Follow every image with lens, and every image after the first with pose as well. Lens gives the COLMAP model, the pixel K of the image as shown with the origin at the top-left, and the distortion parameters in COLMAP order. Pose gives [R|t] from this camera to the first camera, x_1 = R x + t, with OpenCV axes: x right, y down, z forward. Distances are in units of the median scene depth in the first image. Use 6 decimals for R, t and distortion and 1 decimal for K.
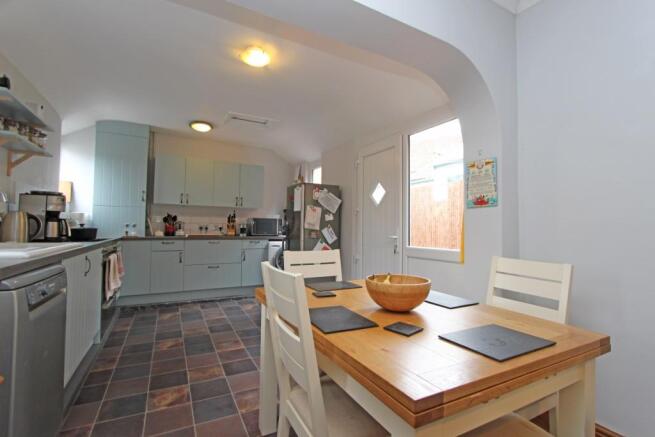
lens RADIAL K [[303.5, 0, 330.1], [0, 303.5, 220.4], [0, 0, 1]] dist [-0.003347, -0.000024]
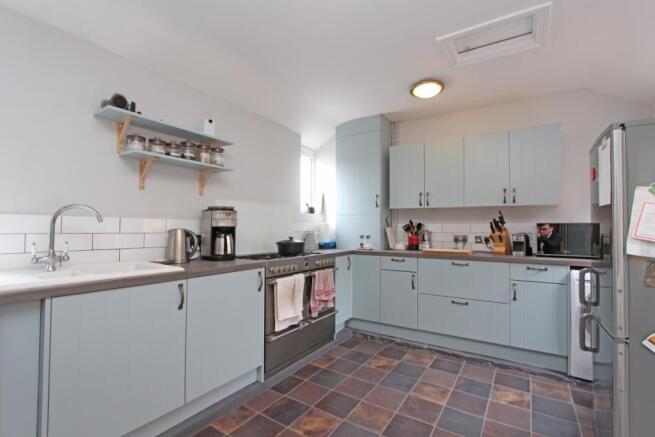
lens RADIAL K [[303.5, 0, 330.1], [0, 303.5, 220.4], [0, 0, 1]] dist [-0.003347, -0.000024]
pose [[0.480030, -0.033066, -0.876628, 0.049370], [0.025450, 0.999394, -0.023761, -0.010775], [0.876883, -0.010904, 0.480581, 0.488837]]
